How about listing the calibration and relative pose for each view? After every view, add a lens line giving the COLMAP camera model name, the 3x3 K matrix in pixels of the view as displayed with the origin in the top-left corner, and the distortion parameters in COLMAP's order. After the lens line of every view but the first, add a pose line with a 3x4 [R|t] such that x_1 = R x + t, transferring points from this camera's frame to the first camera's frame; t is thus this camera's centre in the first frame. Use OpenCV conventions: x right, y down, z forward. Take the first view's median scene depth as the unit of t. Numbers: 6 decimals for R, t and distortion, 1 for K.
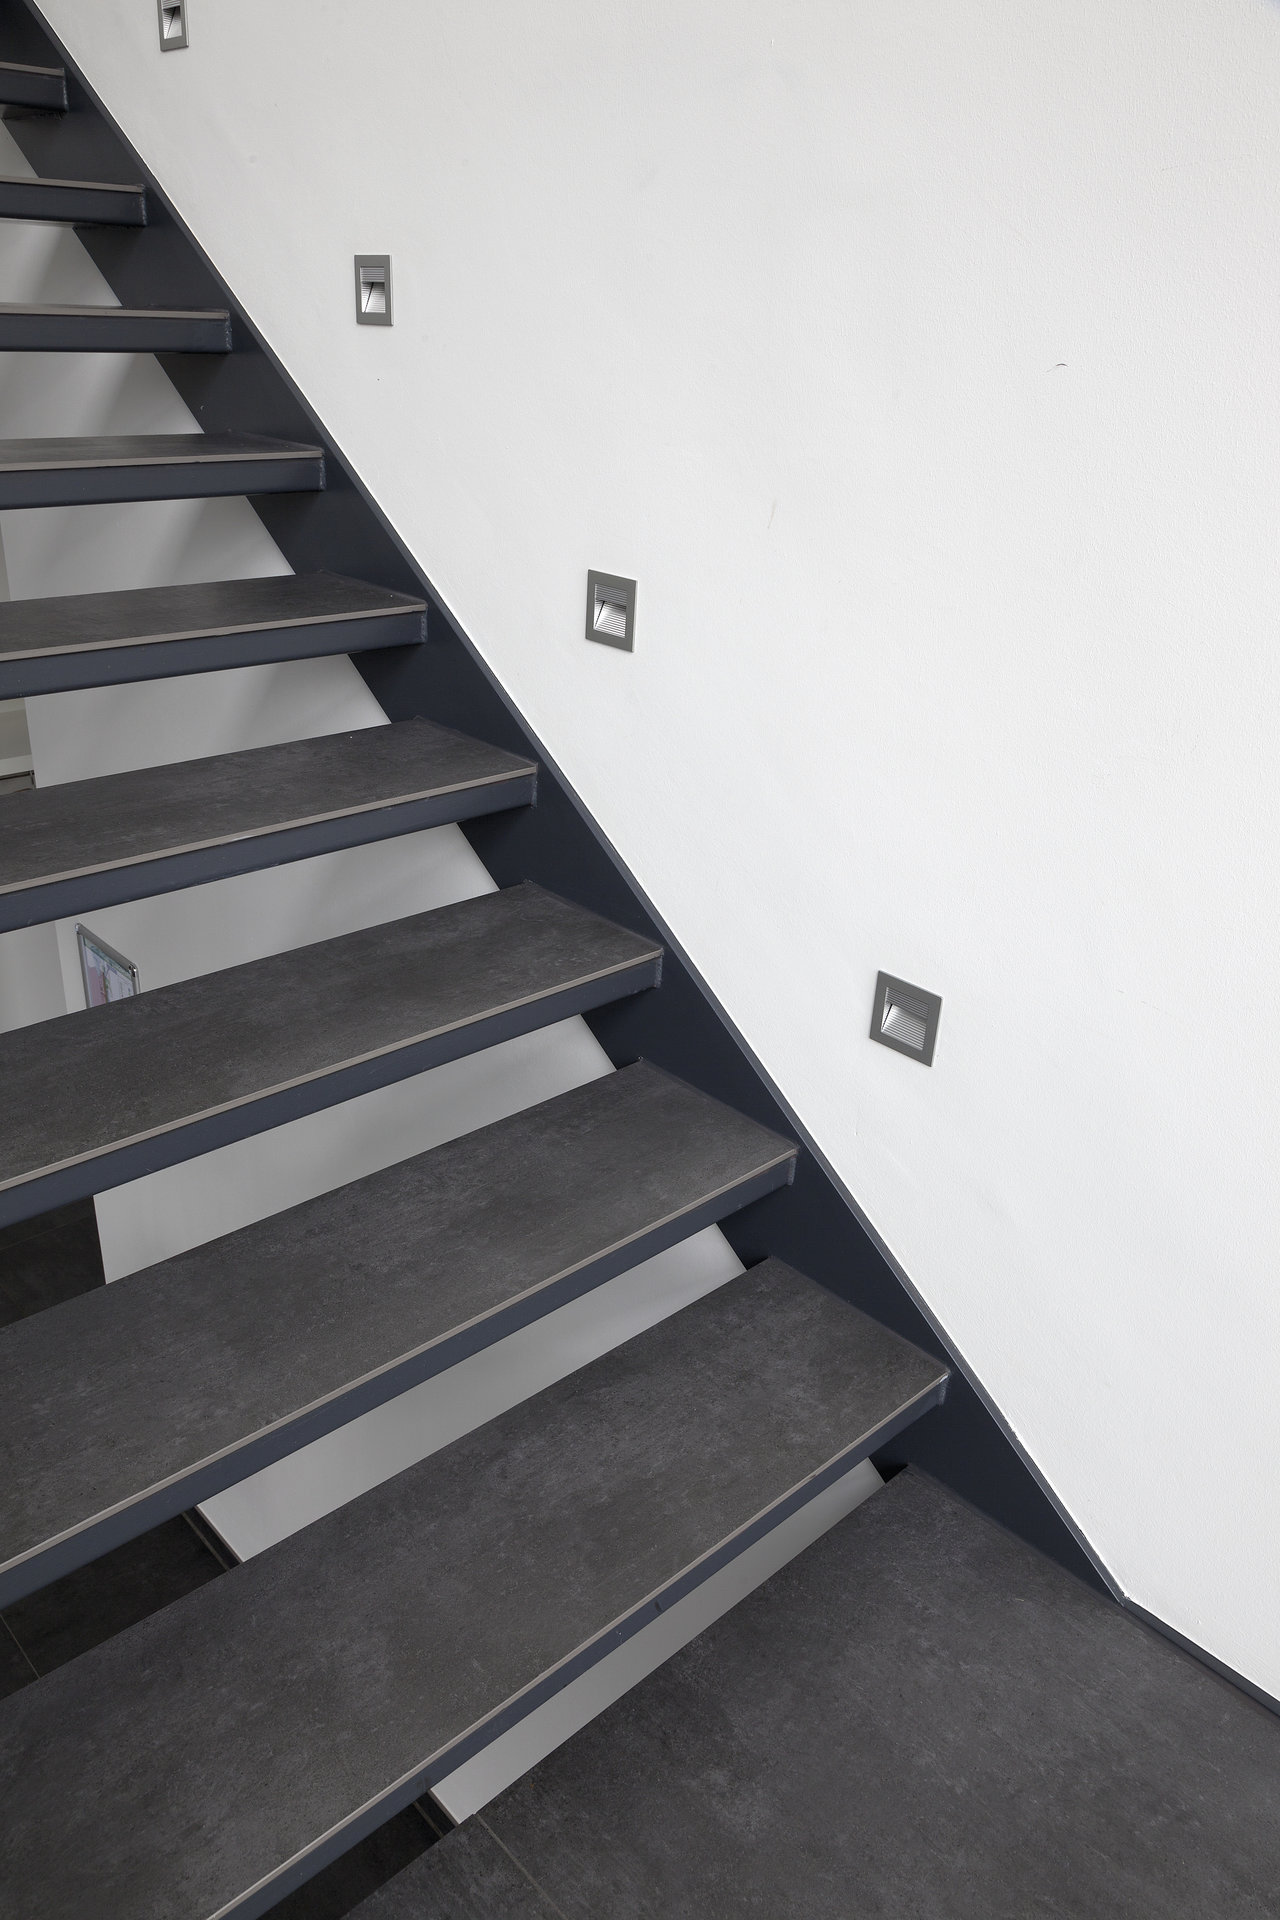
lens RADIAL K [[1407.4, 0, 640.0], [0, 1407.4, 960.0], [0, 0, 1]] dist [-0.023561, 0.006374]
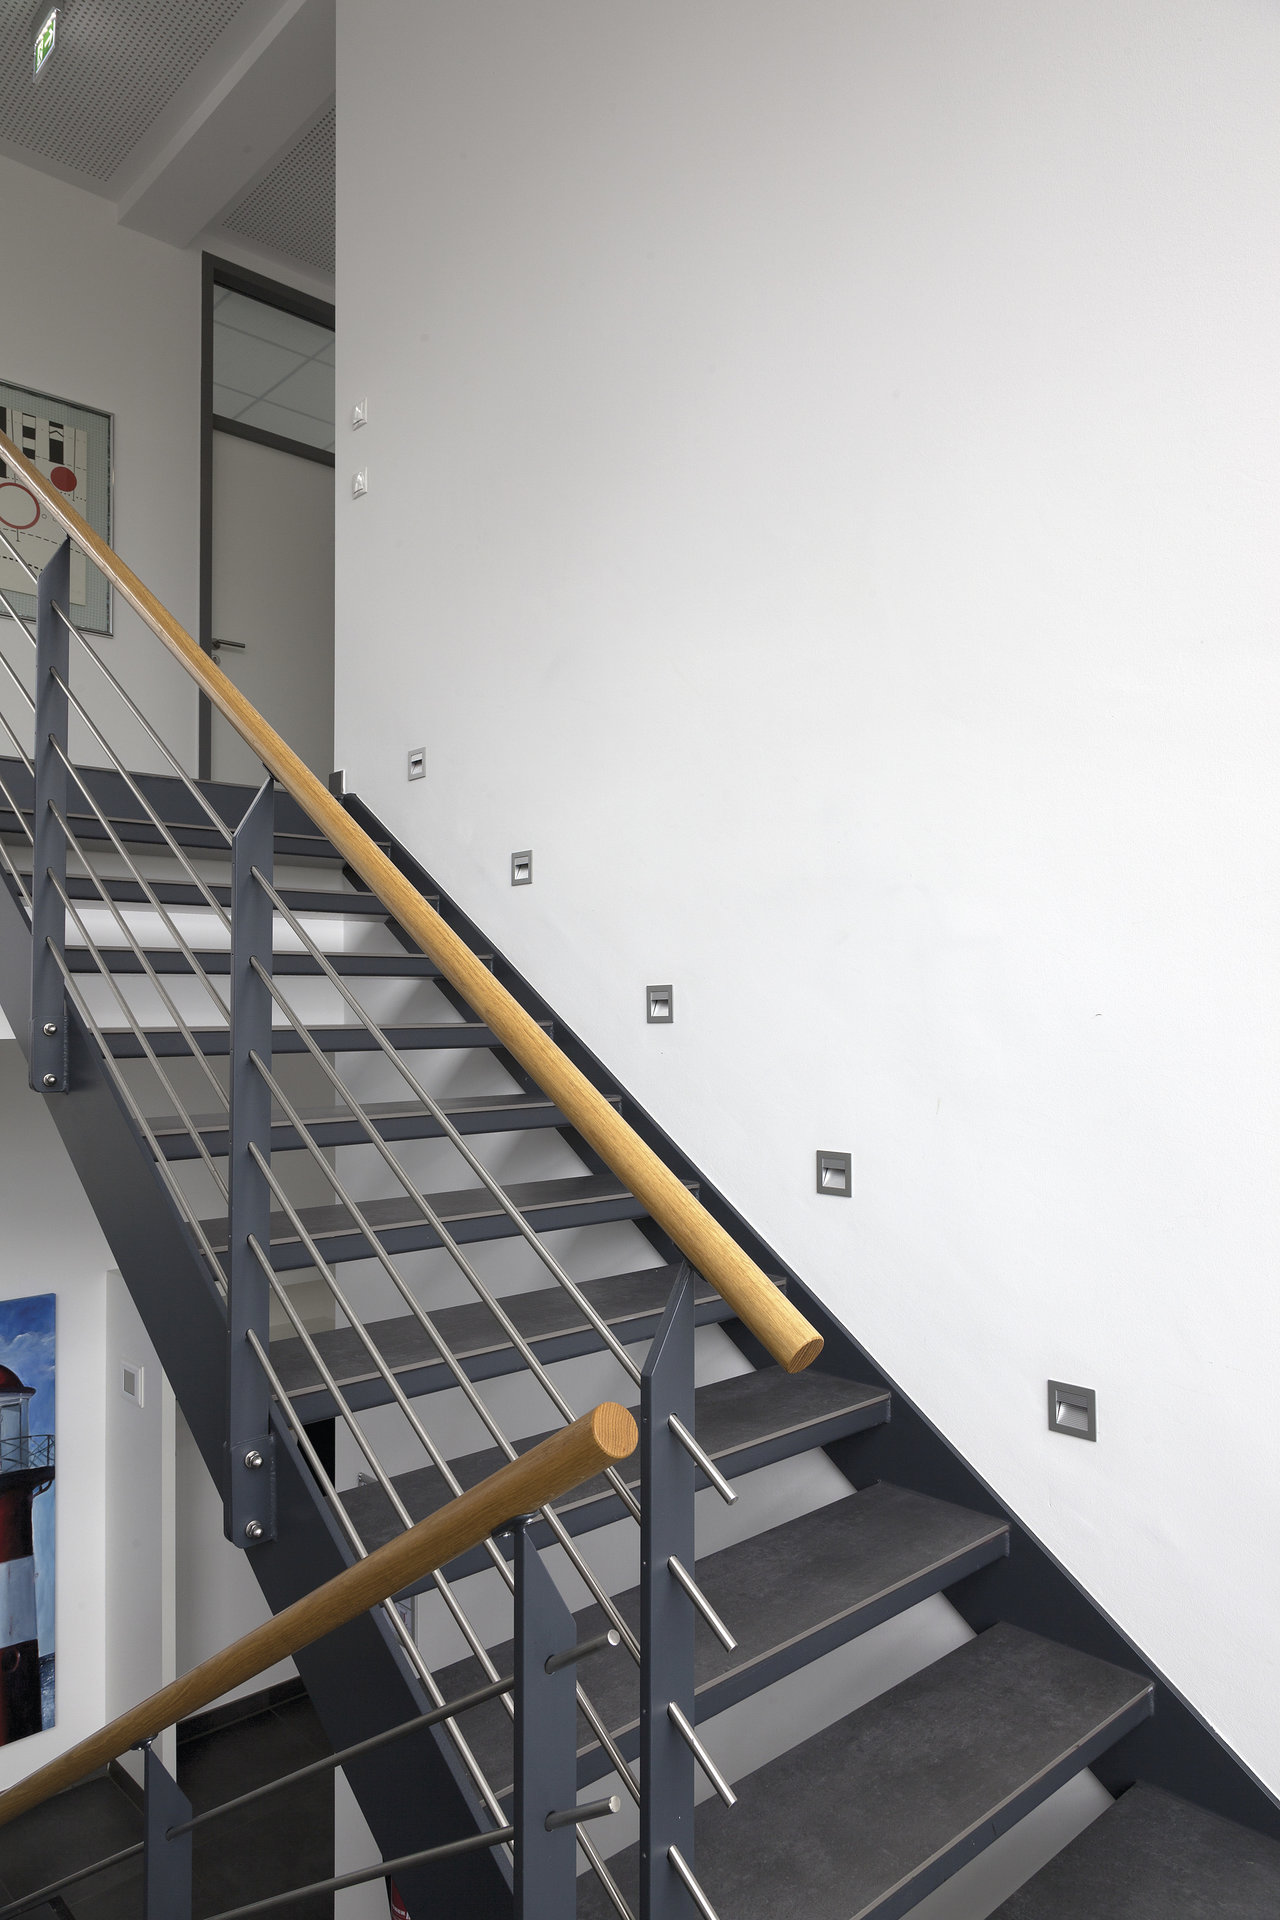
lens RADIAL K [[1258.0, 0, 640.0], [0, 1258.0, 960.0], [0, 0, 1]] dist [-0.001922, 0.000528]
pose [[0.998428, -0.055564, -0.007364, -0.235792], [0.045845, 0.885161, -0.463022, 0.211186], [0.032245, 0.461956, 0.886316, -0.445228]]
